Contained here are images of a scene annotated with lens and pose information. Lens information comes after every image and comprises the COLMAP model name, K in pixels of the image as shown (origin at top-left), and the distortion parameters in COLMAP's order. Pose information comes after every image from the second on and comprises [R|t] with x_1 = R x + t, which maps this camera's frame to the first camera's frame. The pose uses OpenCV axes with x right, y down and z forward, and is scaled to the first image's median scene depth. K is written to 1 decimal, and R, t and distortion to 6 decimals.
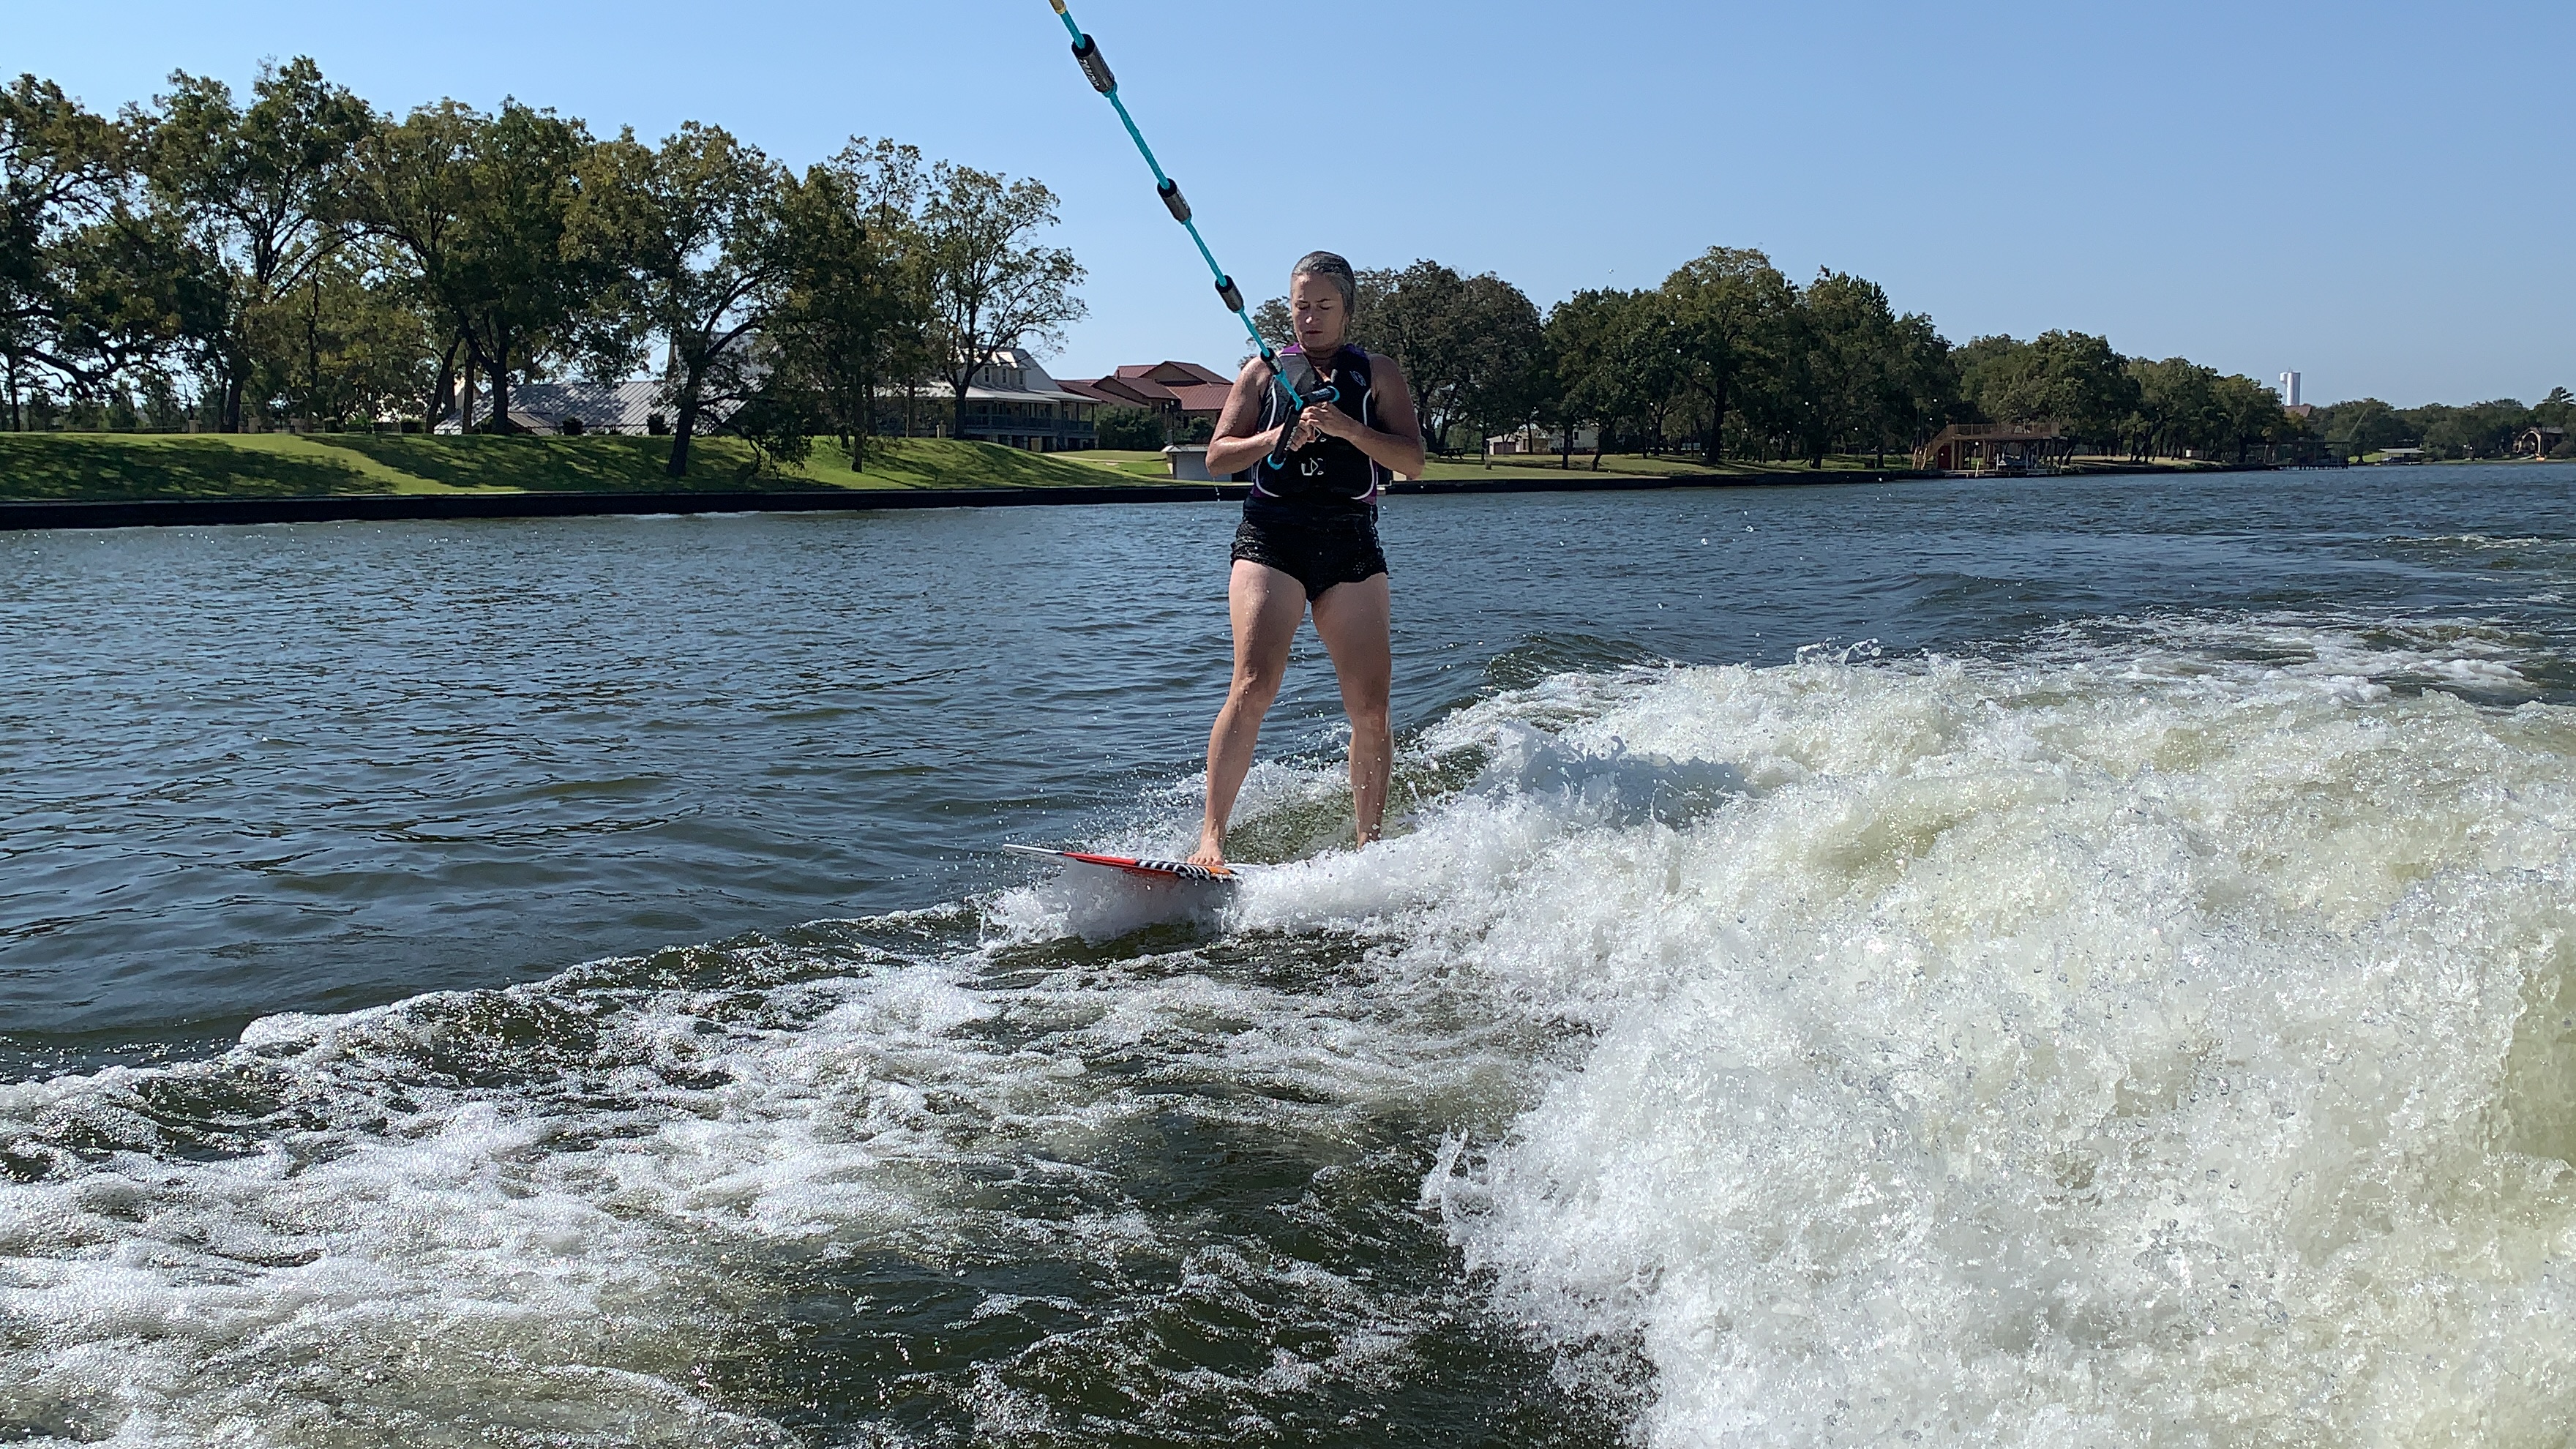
lens RADIAL K [[2228.8, 0, 1247.7], [0, 2228.8, 738.0], [0, 0, 1]] dist [0.087633, -0.179175]
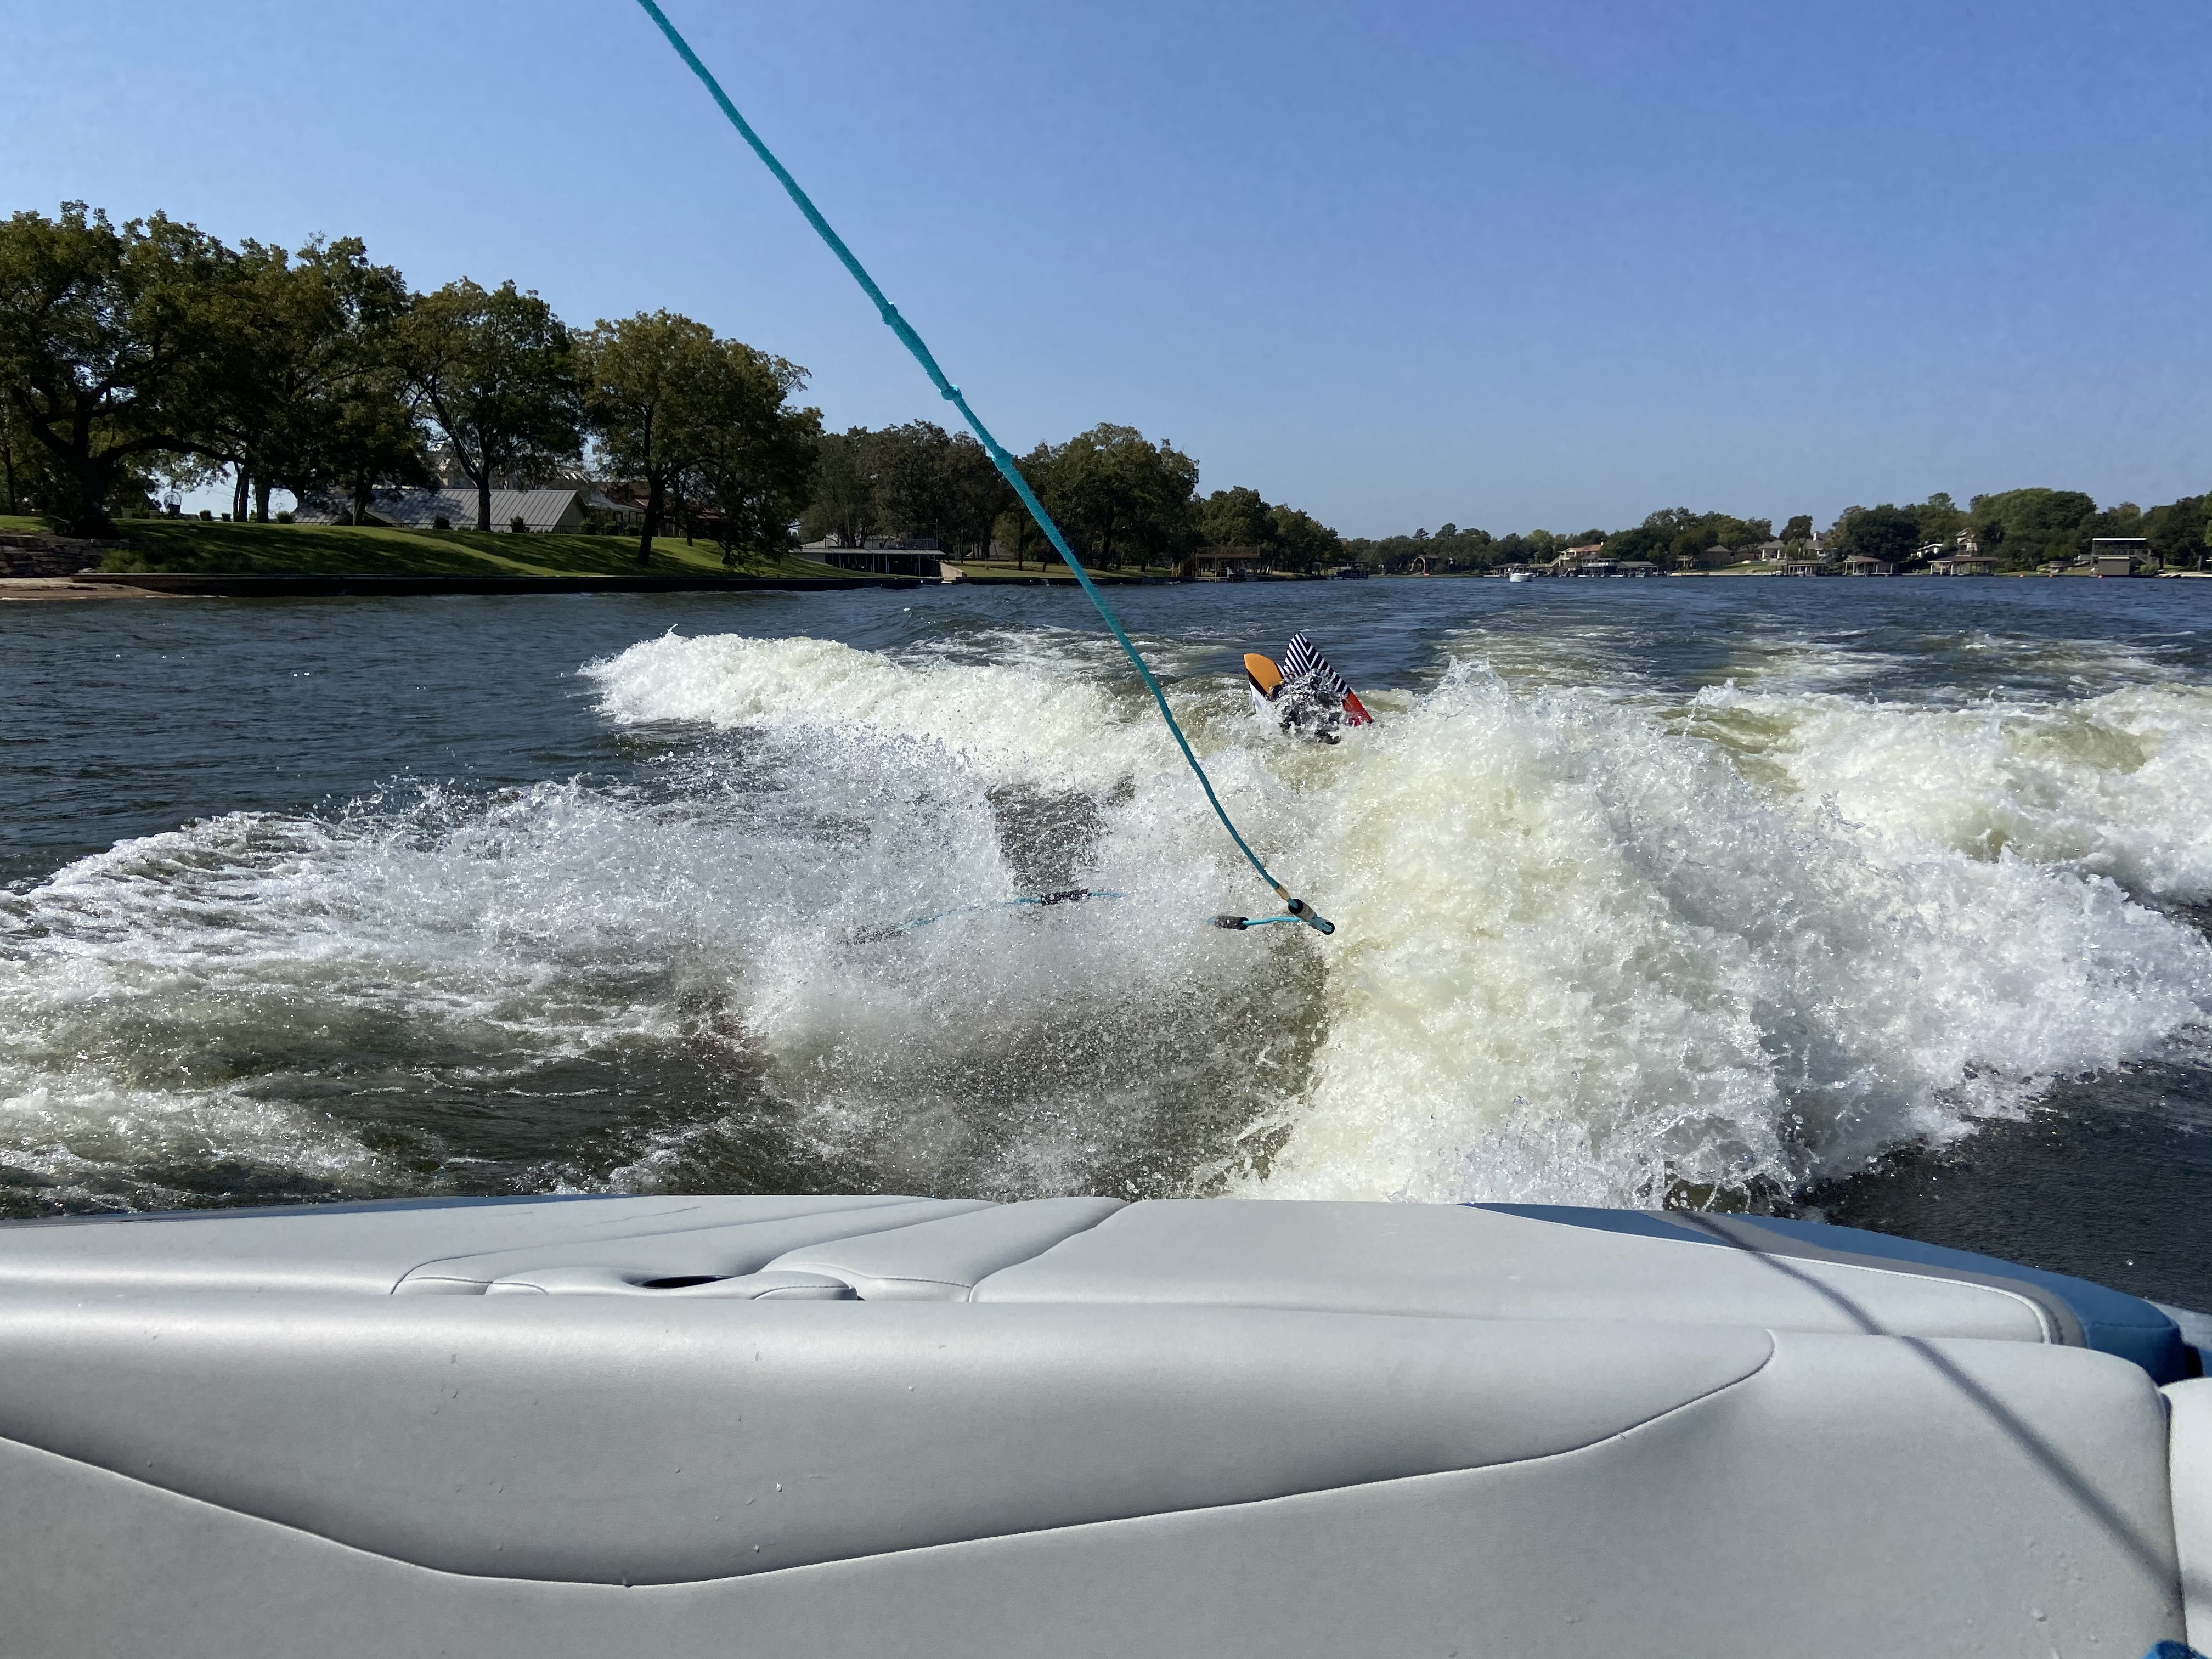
lens RADIAL K [[1665.6, 0, 1105.5], [0, 1665.6, 836.3], [0, 0, 1]] dist [0.063592, -0.038488]
pose [[0.932805, -0.039503, 0.358209, -0.205695], [0.025765, 0.998741, 0.043047, 0.007602], [-0.359459, -0.030925, 0.932648, -0.045539]]
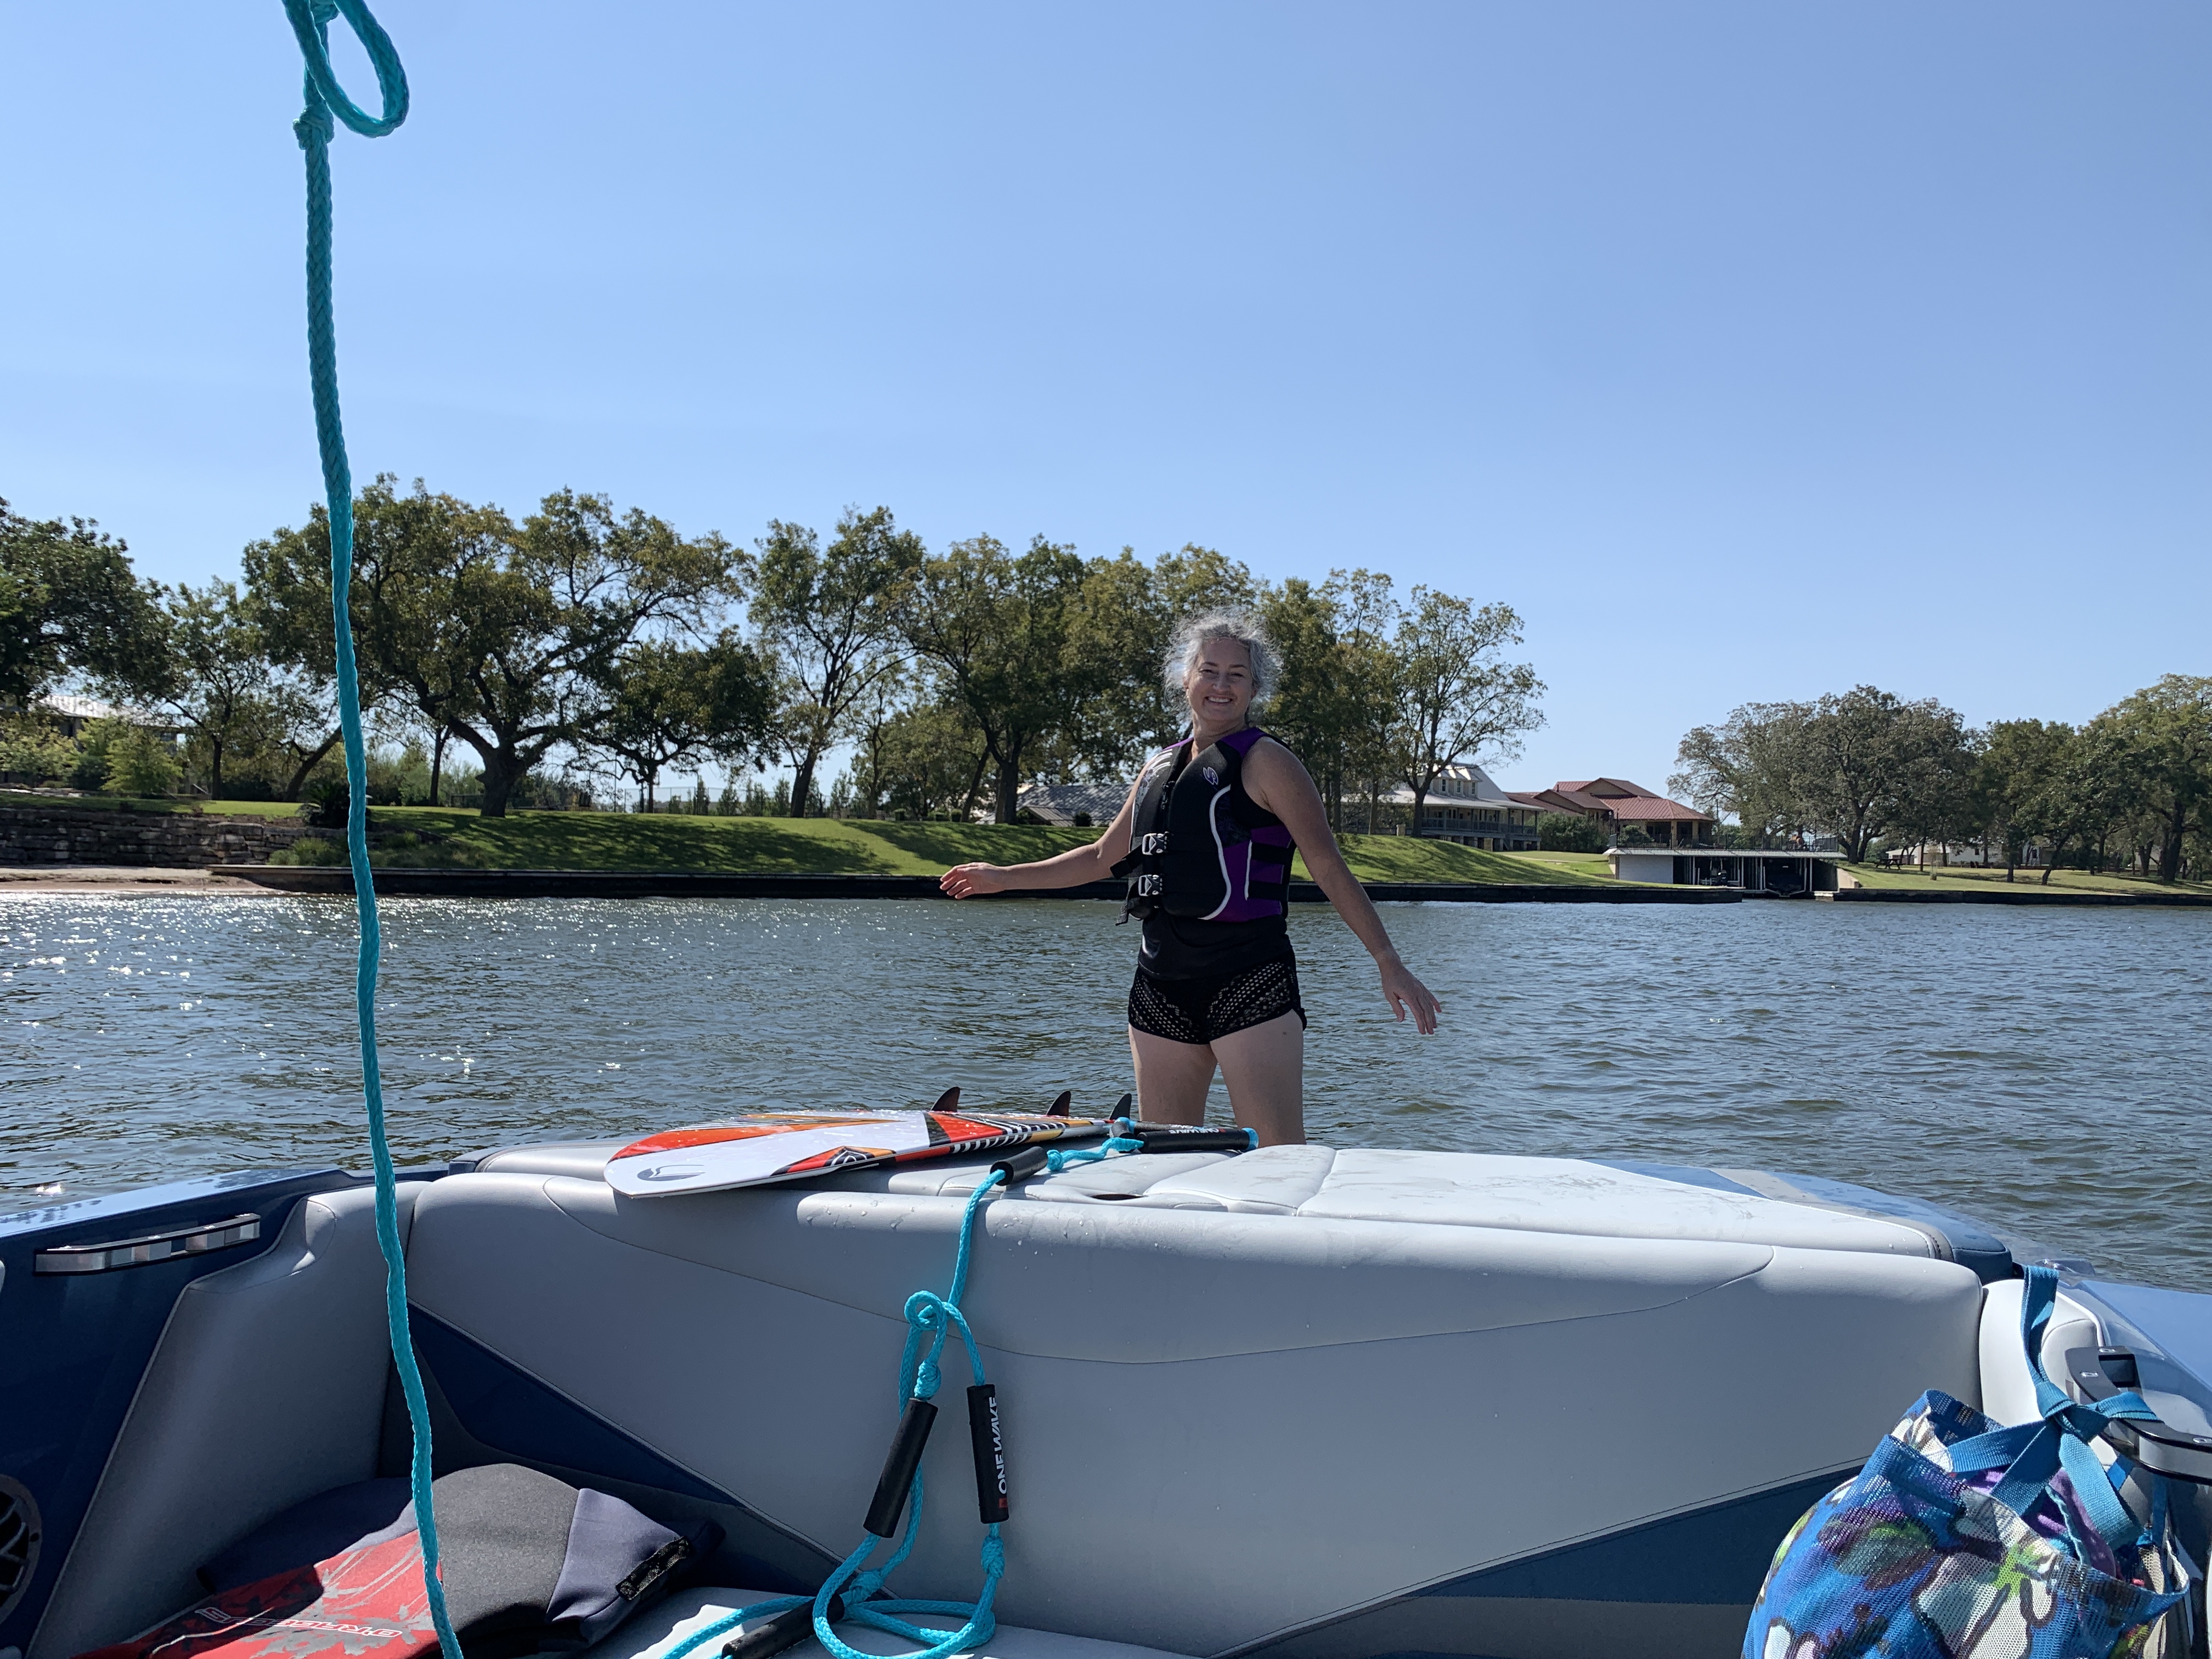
lens RADIAL K [[1684.2, 0, 1085.0], [0, 1684.2, 830.1], [0, 0, 1]] dist [0.023940, -0.026103]
pose [[0.948010, 0.024447, -0.317299, -0.016035], [-0.067949, 0.989602, -0.126769, -0.015937], [0.310901, 0.141739, 0.939814, 0.126511]]
